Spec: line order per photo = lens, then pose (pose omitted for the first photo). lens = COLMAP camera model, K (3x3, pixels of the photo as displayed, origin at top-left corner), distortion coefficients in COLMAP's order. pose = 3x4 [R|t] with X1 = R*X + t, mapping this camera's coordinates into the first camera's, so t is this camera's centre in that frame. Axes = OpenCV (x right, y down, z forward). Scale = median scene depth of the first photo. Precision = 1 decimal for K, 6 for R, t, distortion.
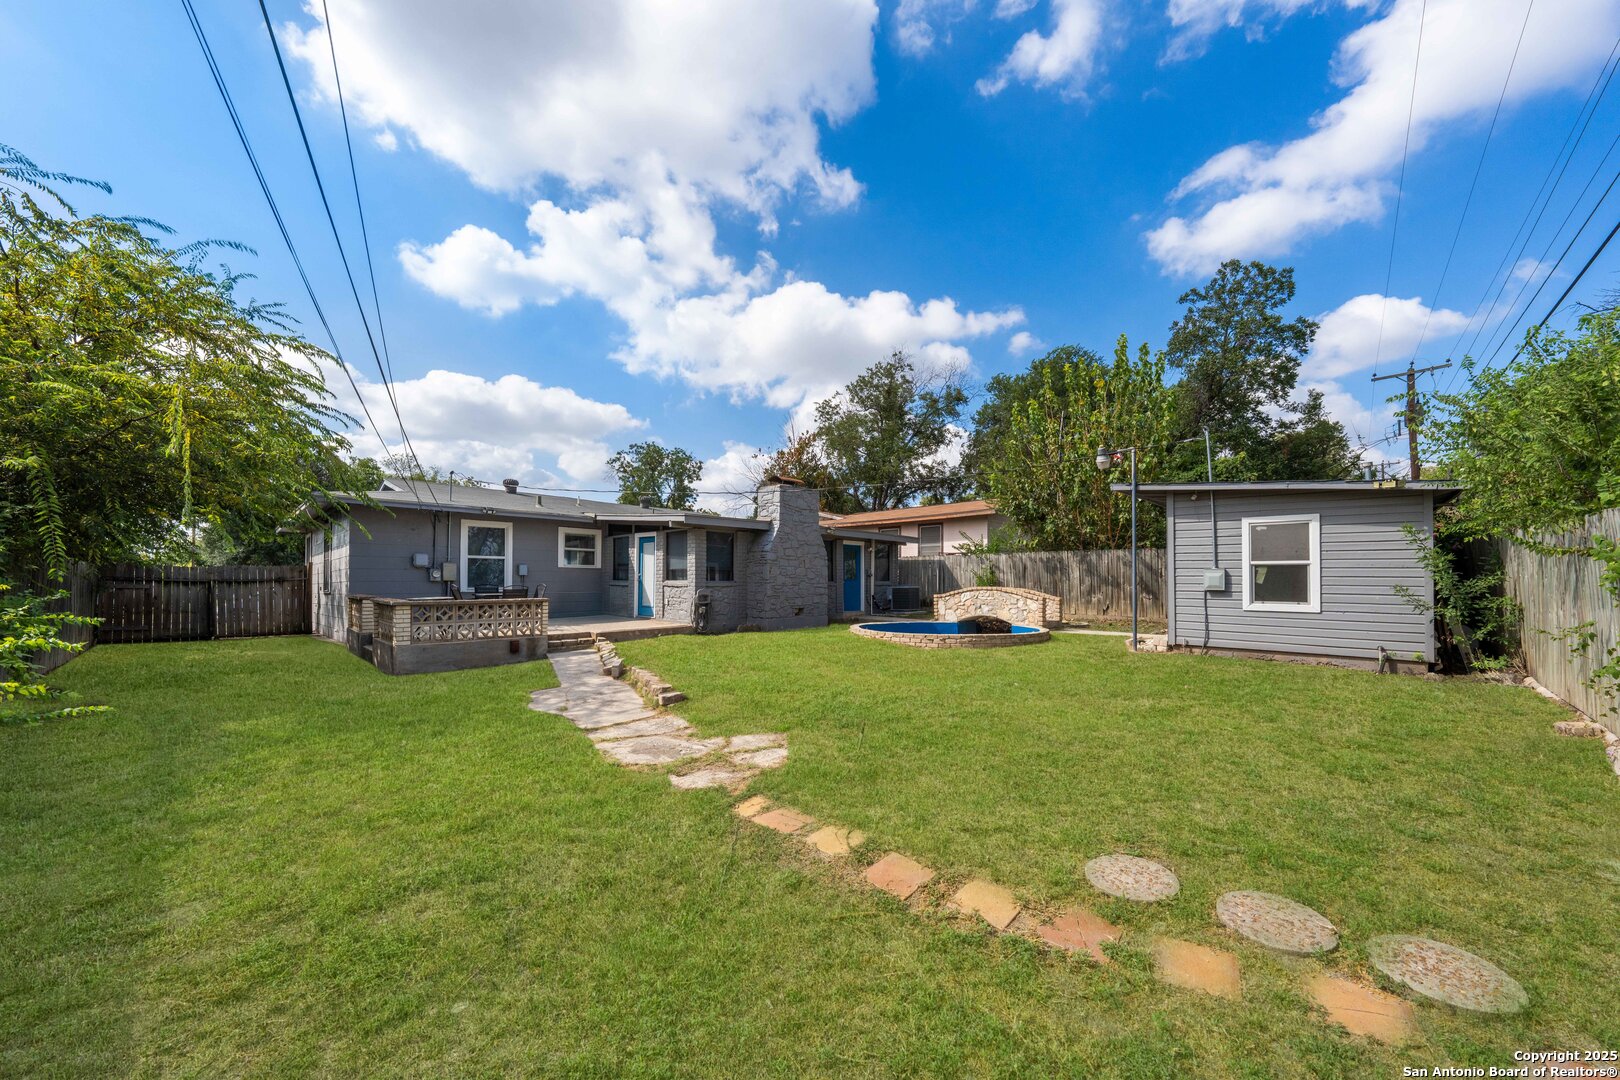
lens RADIAL K [[563.9, 0, 813.5], [0, 563.9, 561.1], [0, 0, 1]] dist [0.001080, 0.000029]
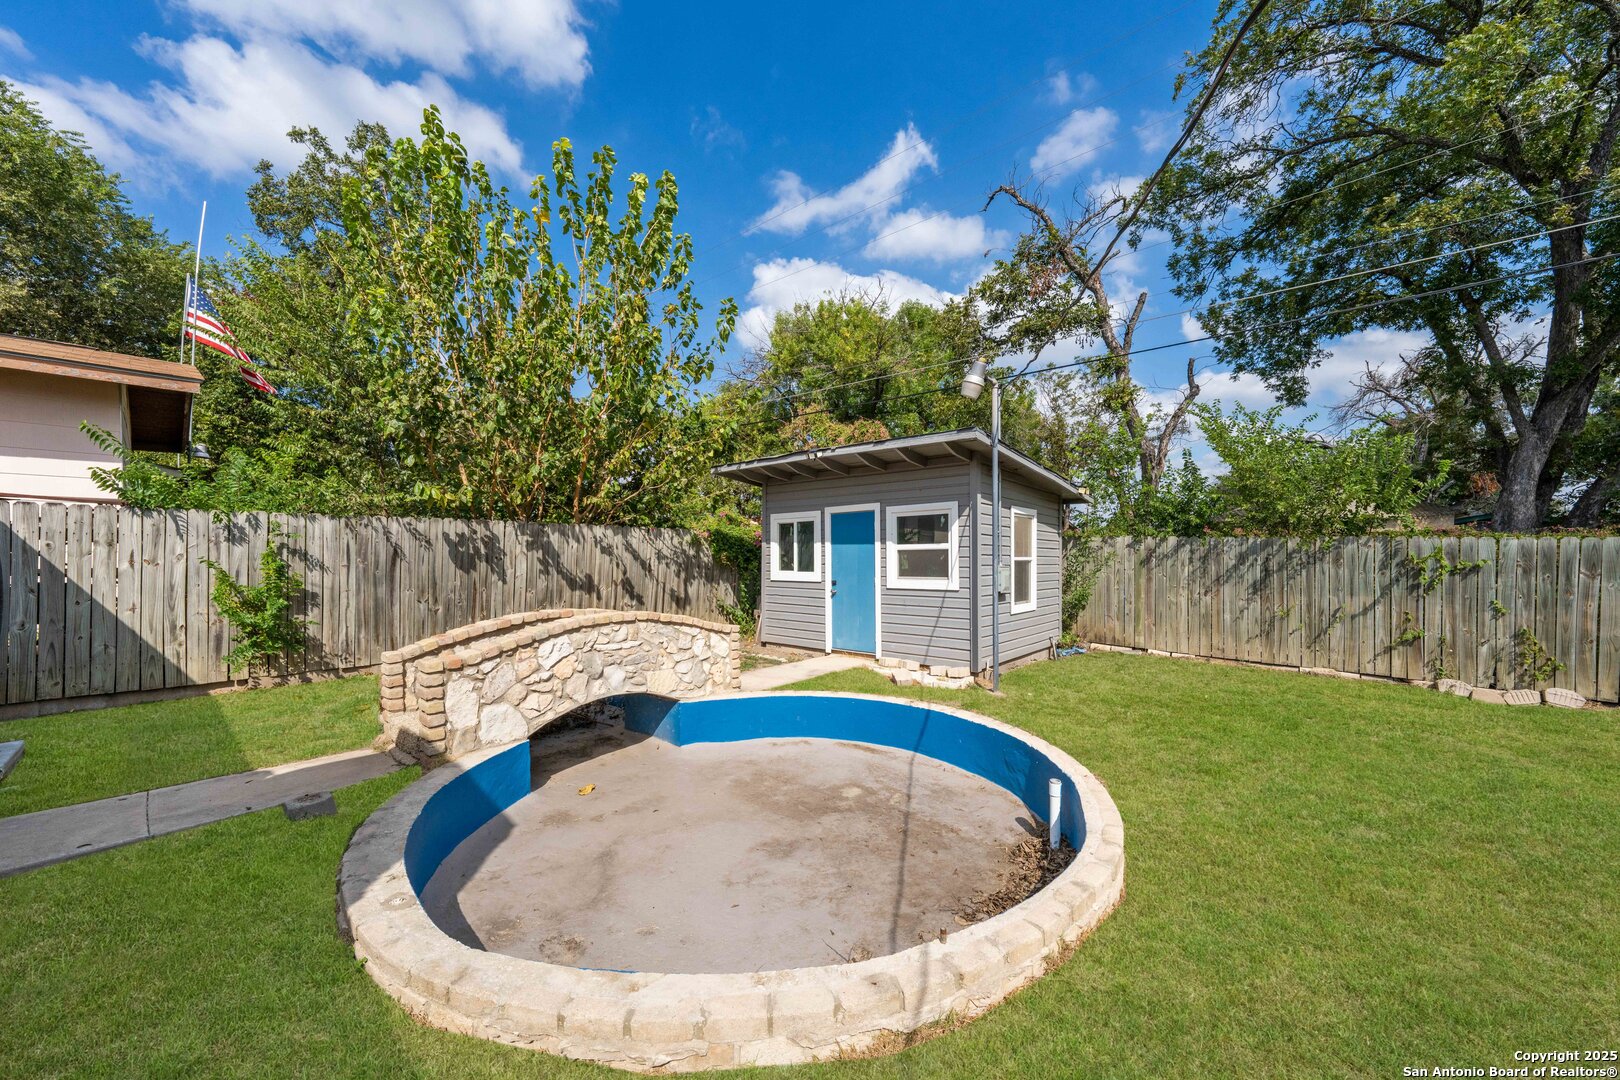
lens RADIAL K [[584.2, 0, 810.0], [0, 584.2, 540.0], [0, 0, 1]] dist [0.001843, 0.000103]
pose [[-0.051297, 0.025255, 0.998364, -0.058599], [-0.028780, 0.999228, -0.026755, 0.003556], [-0.998269, -0.030105, -0.050531, 0.697894]]
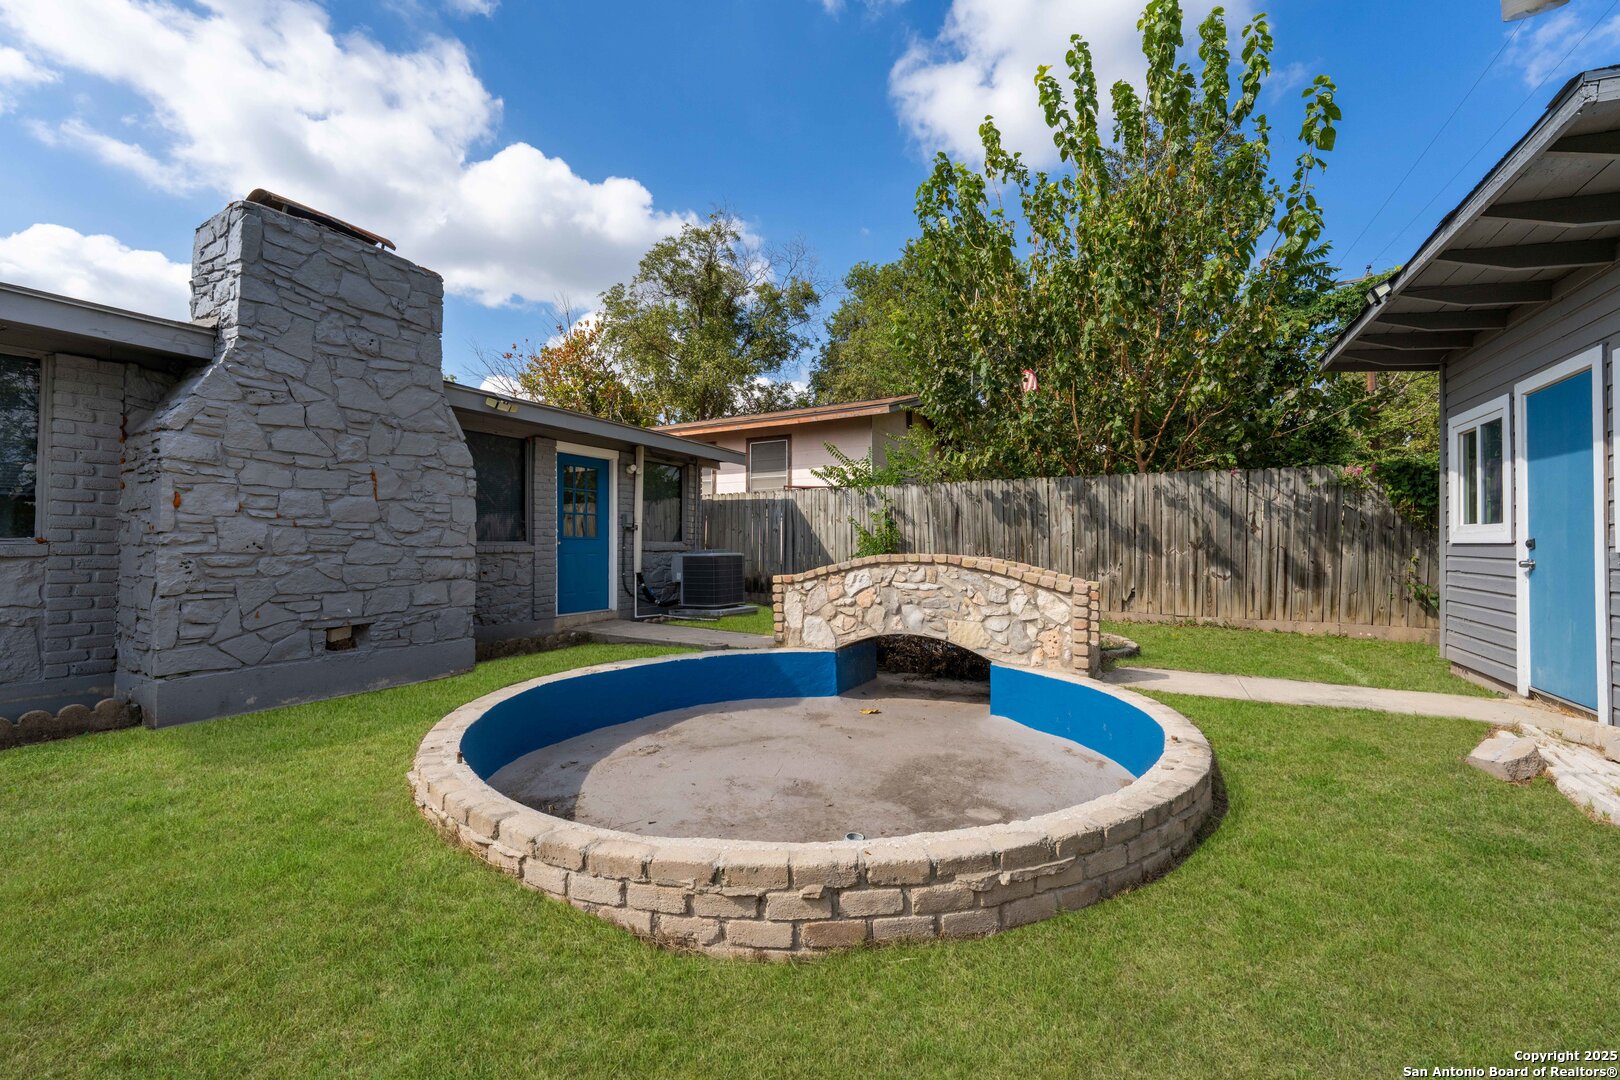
lens RADIAL K [[639.6, 0, 810.4], [0, 639.6, 521.1], [0, 0, 1]] dist [-0.002644, -0.000140]
pose [[0.963973, 0.008562, 0.265862, 0.102592], [-0.008085, 0.999963, -0.002889, 0.020086], [-0.265877, 0.000635, 0.964007, 0.484551]]
